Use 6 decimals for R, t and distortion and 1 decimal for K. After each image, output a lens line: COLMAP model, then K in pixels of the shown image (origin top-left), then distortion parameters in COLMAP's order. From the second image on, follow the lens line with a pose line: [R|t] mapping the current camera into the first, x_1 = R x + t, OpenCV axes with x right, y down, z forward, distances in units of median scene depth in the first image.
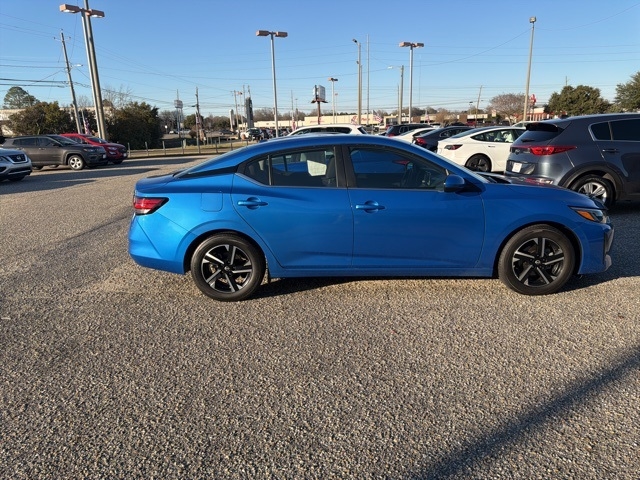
lens RADIAL K [[455.0, 0, 323.0], [0, 455.0, 237.9], [0, 0, 1]] dist [0.047499, -0.056311]
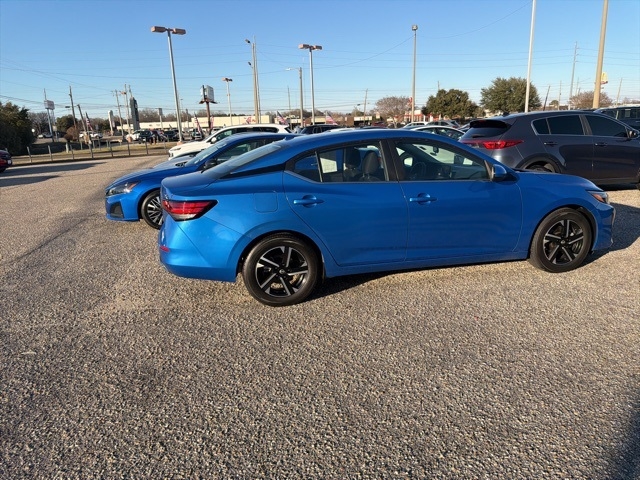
lens RADIAL K [[455.0, 0, 325.7], [0, 455.0, 236.5], [0, 0, 1]] dist [0.047499, -0.056311]
pose [[0.970045, -0.065590, 0.233902, -0.289411], [0.067051, 0.997748, 0.001705, -0.000778], [-0.233488, 0.014029, 0.972259, 0.050163]]
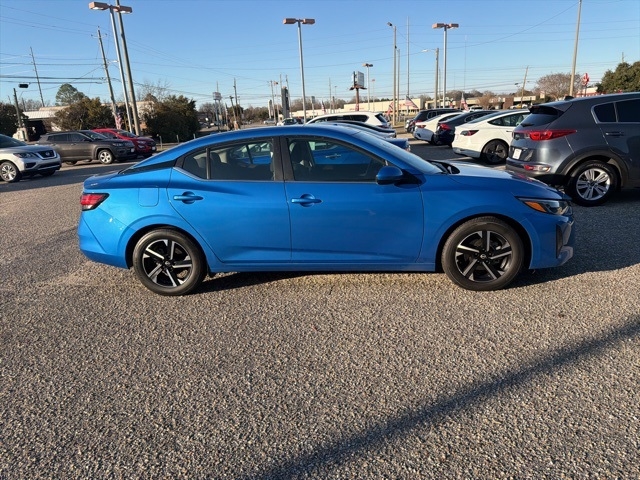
lens RADIAL K [[455.0, 0, 324.4], [0, 455.0, 245.0], [0, 0, 1]] dist [0.047499, -0.056311]
pose [[0.995869, -0.003372, -0.090743, 0.191655], [0.006863, 0.999247, 0.038191, -0.007628], [0.090546, -0.038656, 0.995142, 0.025526]]
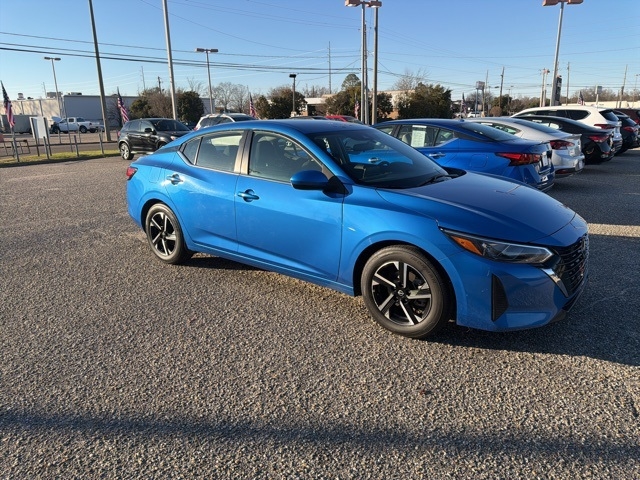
lens RADIAL K [[455.0, 0, 321.6], [0, 455.0, 238.0], [0, 0, 1]] dist [0.047499, -0.056311]
pose [[0.794655, 0.173427, -0.581762, 0.667718], [-0.151948, 0.984642, 0.085976, -0.070899], [0.587738, 0.020076, 0.808802, 0.254678]]
